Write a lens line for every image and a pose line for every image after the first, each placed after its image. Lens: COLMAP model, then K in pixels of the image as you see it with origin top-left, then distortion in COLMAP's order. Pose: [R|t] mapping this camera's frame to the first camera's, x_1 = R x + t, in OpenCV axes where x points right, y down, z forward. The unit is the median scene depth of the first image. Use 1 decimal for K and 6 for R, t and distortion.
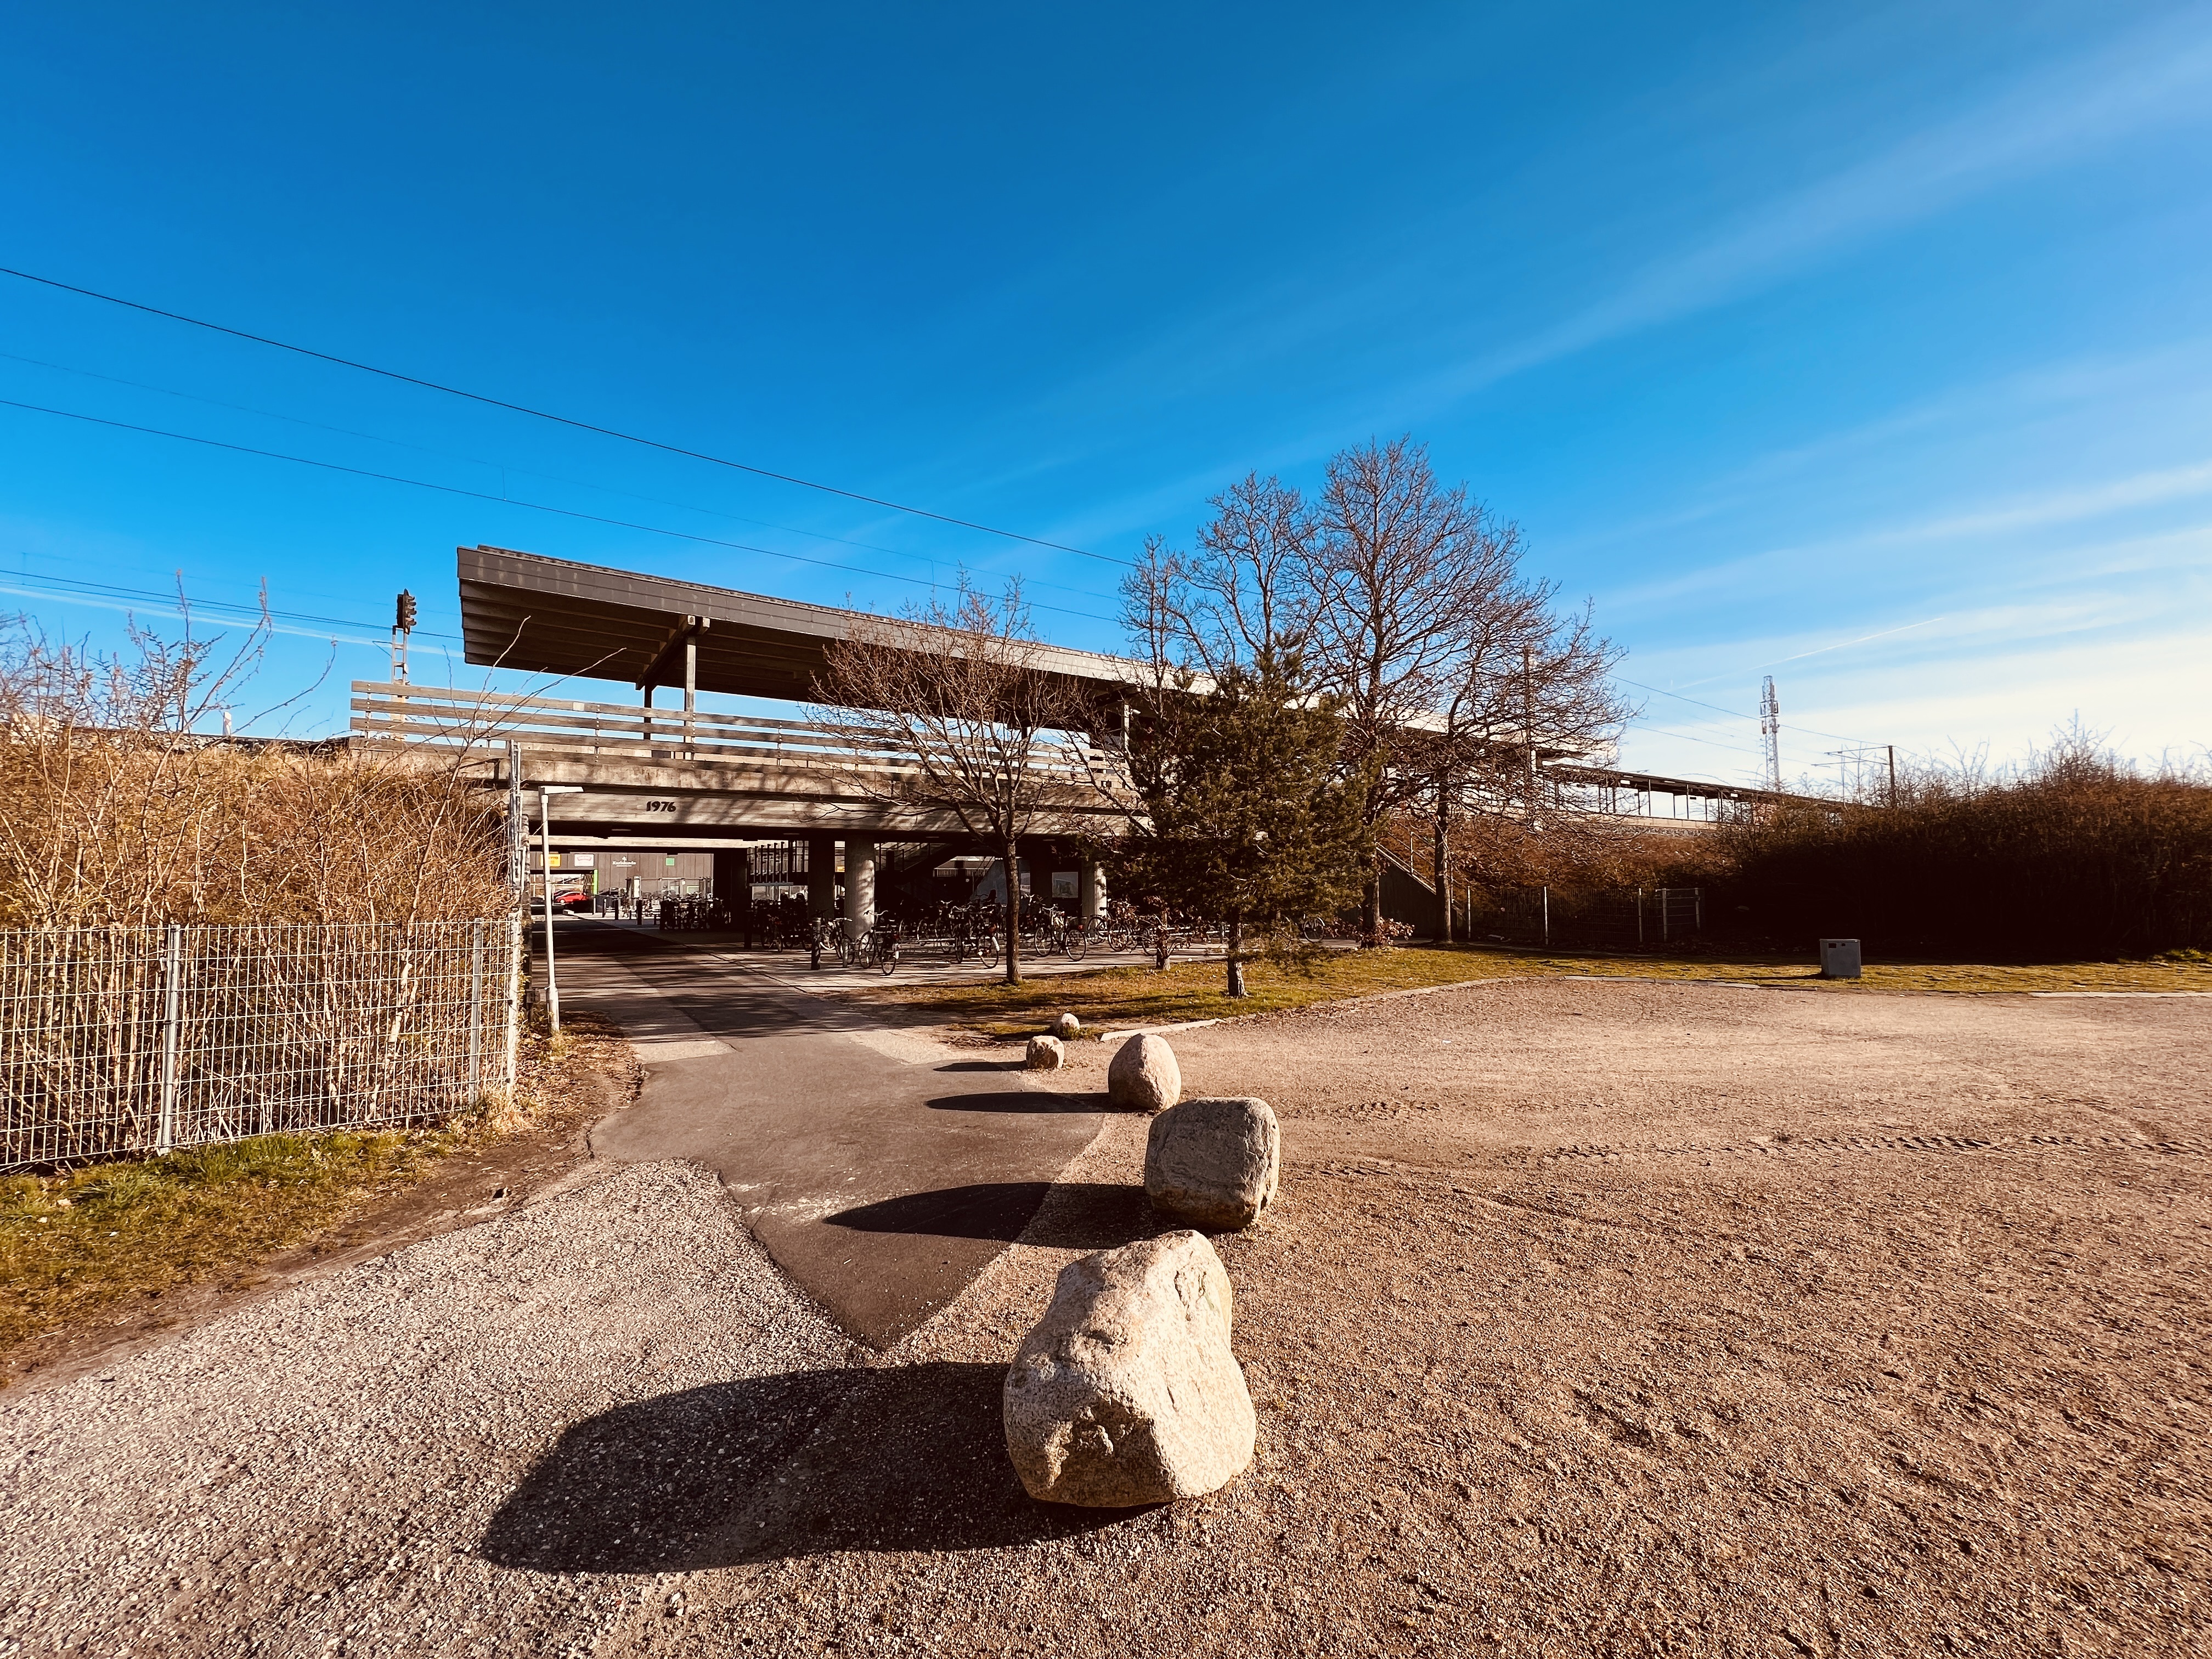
lens RADIAL K [[882.5, 0, 1106.0], [0, 882.5, 829.5], [0, 0, 1]] dist [0.000182, 0.000085]
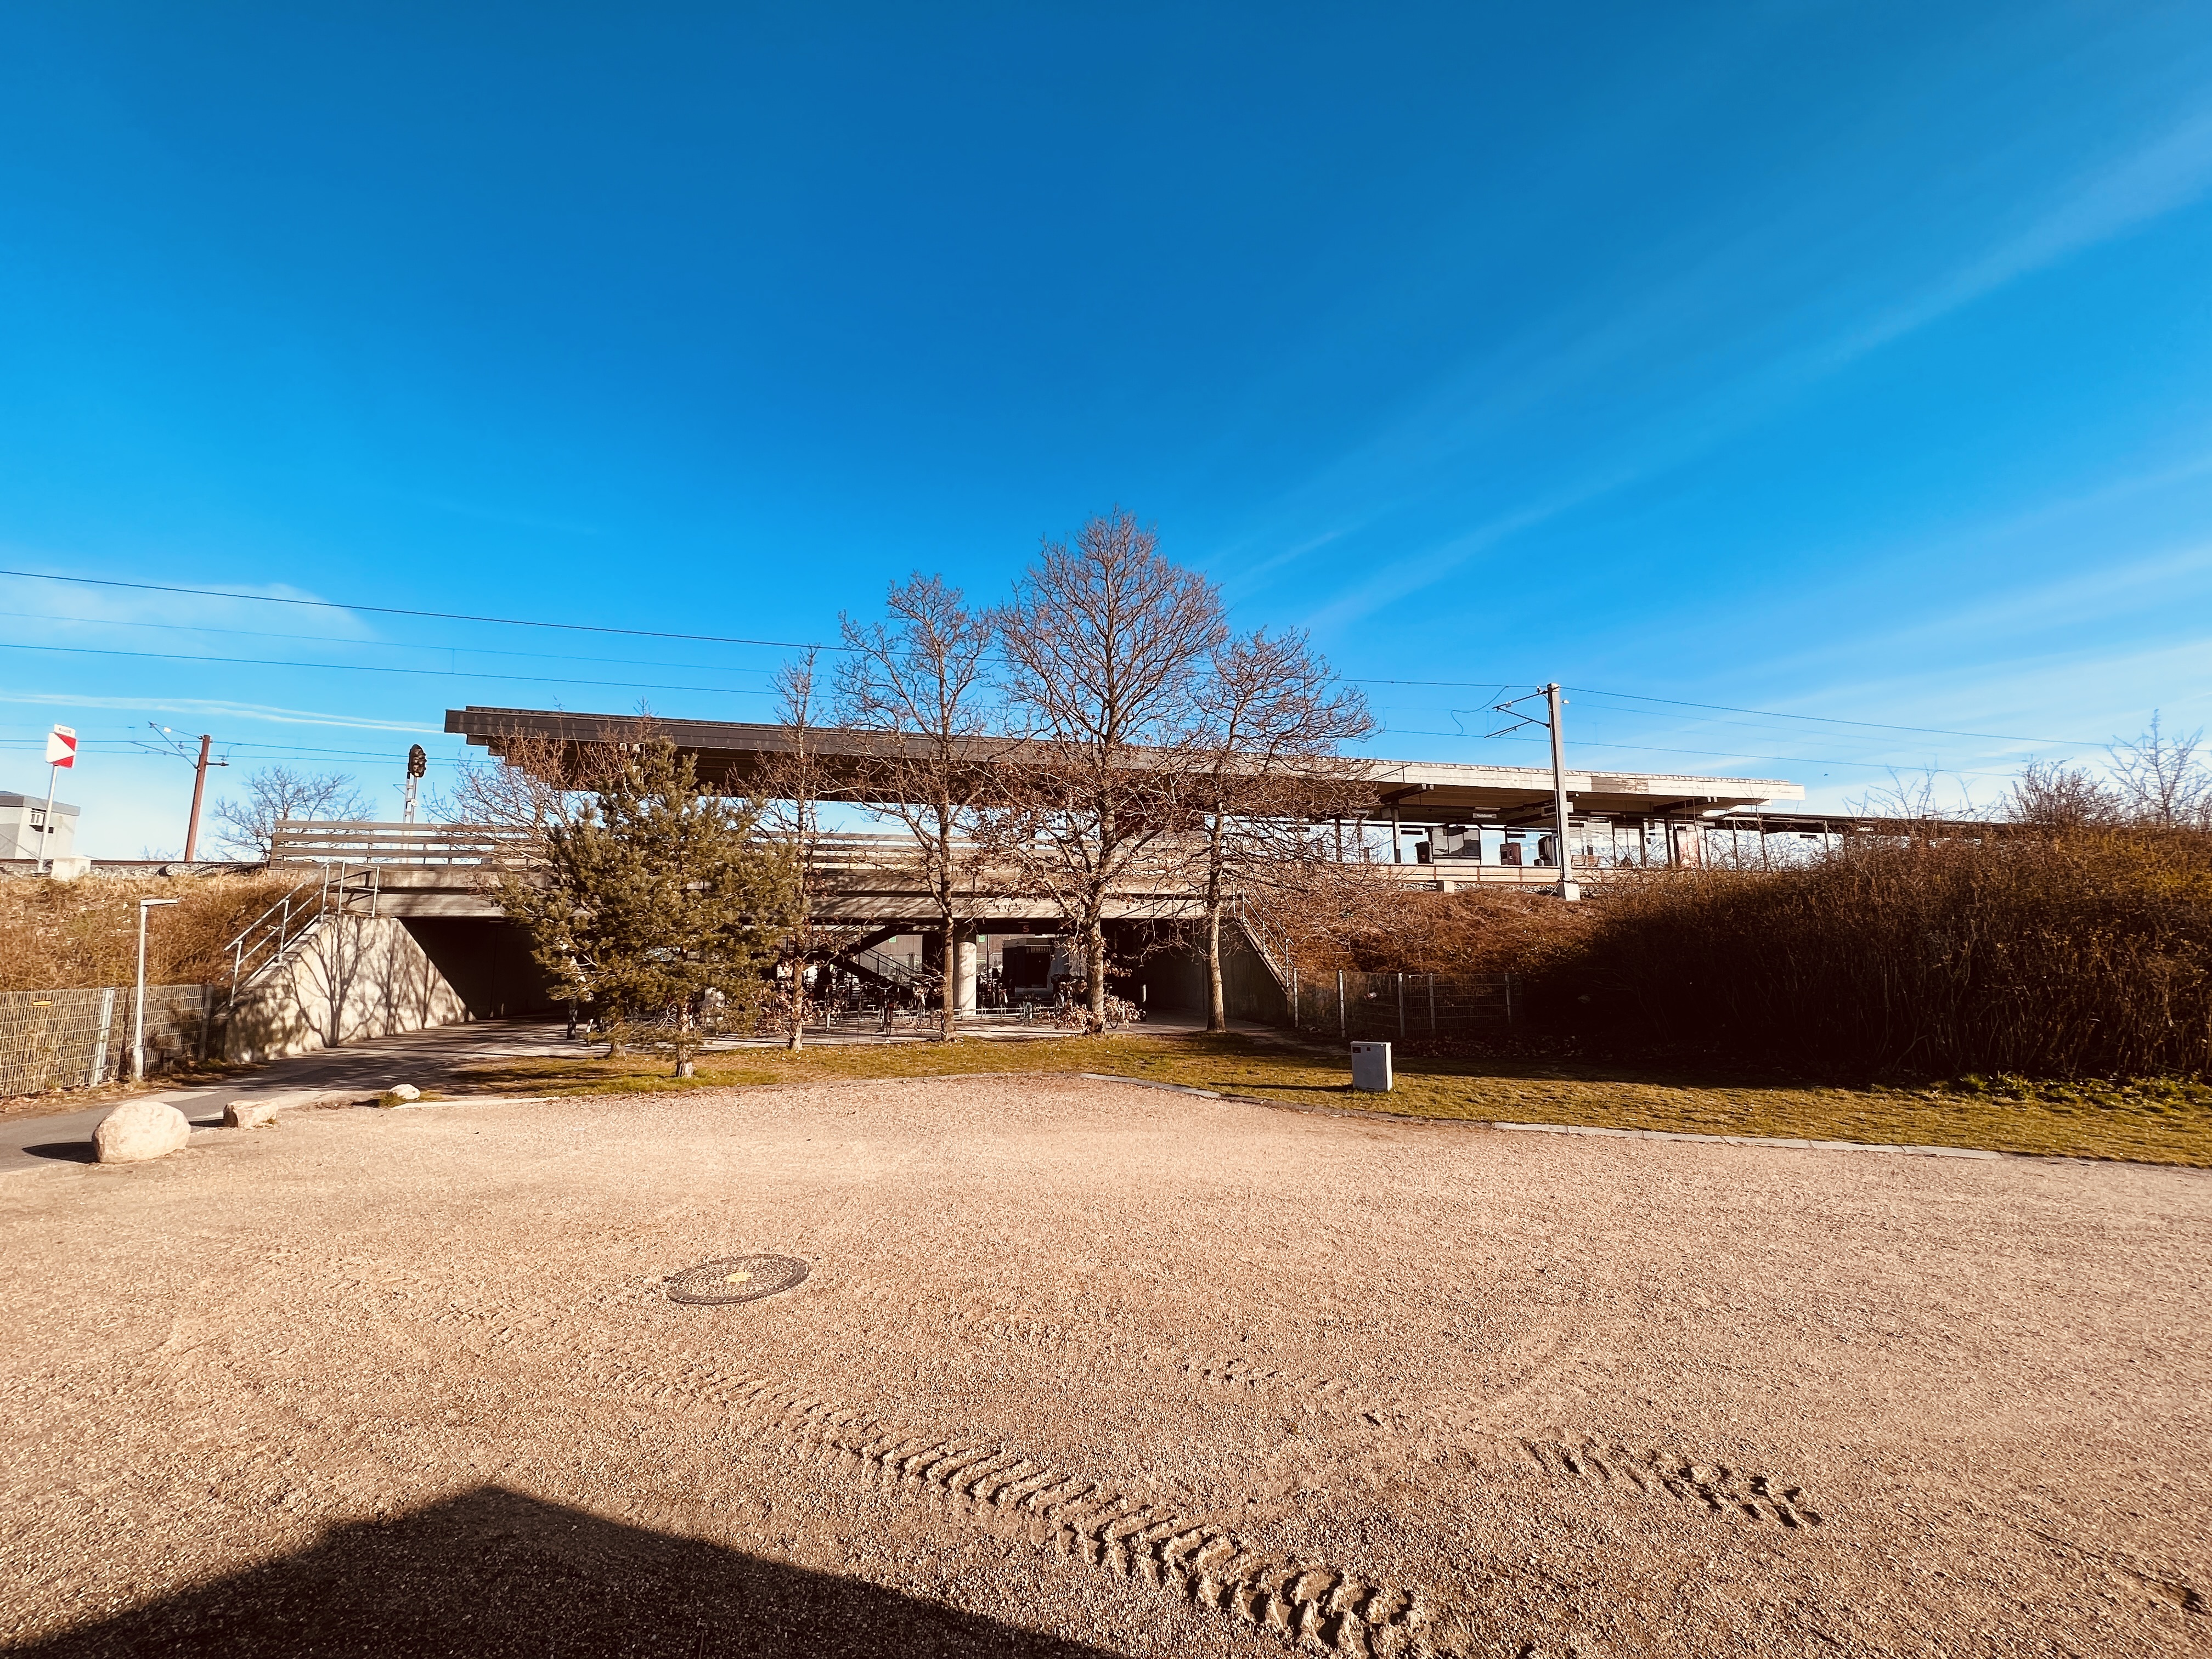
lens RADIAL K [[882.5, 0, 1106.0], [0, 882.5, 829.5], [0, 0, 1]] dist [0.000182, 0.000085]
pose [[0.937448, -0.049868, -0.344534, 0.762408], [0.021177, 0.996023, -0.086544, -0.003584], [0.347480, 0.073834, 0.934776, 0.126118]]
